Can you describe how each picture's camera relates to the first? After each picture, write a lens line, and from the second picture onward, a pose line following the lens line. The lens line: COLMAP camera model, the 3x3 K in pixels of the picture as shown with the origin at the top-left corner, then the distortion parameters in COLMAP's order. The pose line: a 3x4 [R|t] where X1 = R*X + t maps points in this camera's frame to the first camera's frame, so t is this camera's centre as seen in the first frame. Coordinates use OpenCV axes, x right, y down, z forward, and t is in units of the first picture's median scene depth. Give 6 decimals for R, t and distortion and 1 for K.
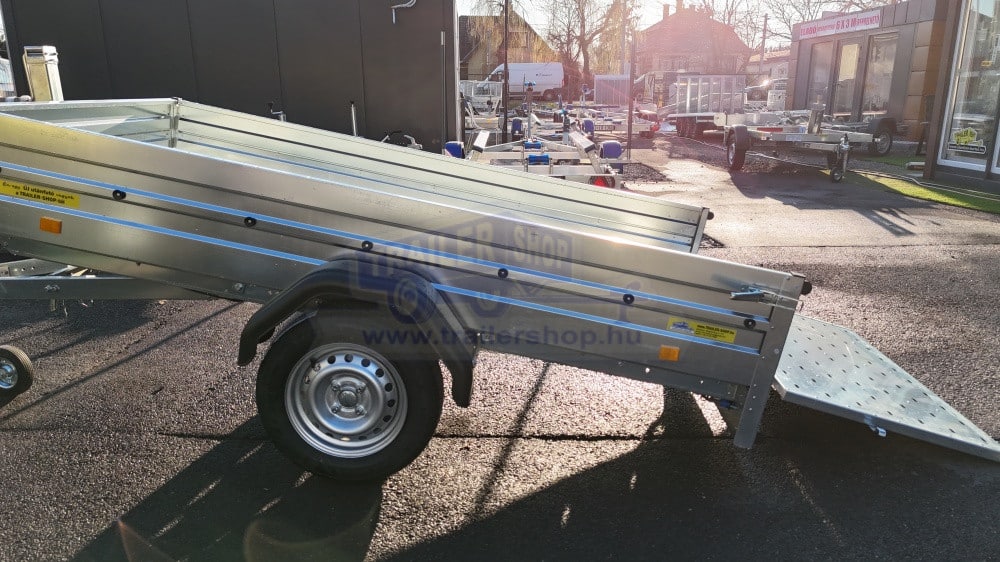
lens RADIAL K [[736.3, 0, 495.9], [0, 736.3, 280.8], [0, 0, 1]] dist [0.061902, -0.054888]
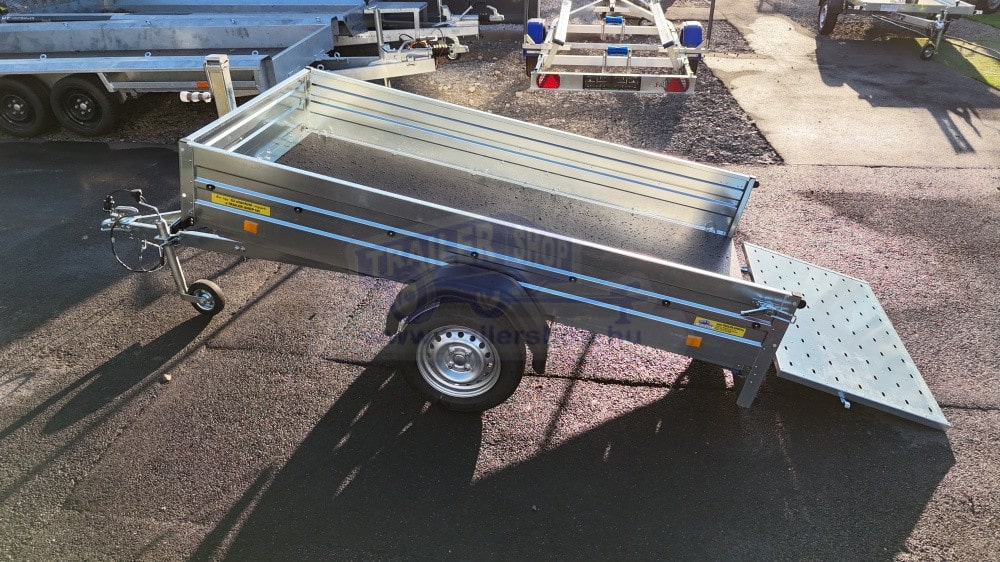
lens RADIAL K [[736.3, 0, 493.6], [0, 736.3, 282.5], [0, 0, 1]] dist [0.061902, -0.054888]
pose [[0.994646, 0.051158, -0.089786, -0.012717], [-0.027424, 0.968380, 0.247968, -0.294305], [0.099632, -0.244178, 0.964599, -0.283149]]
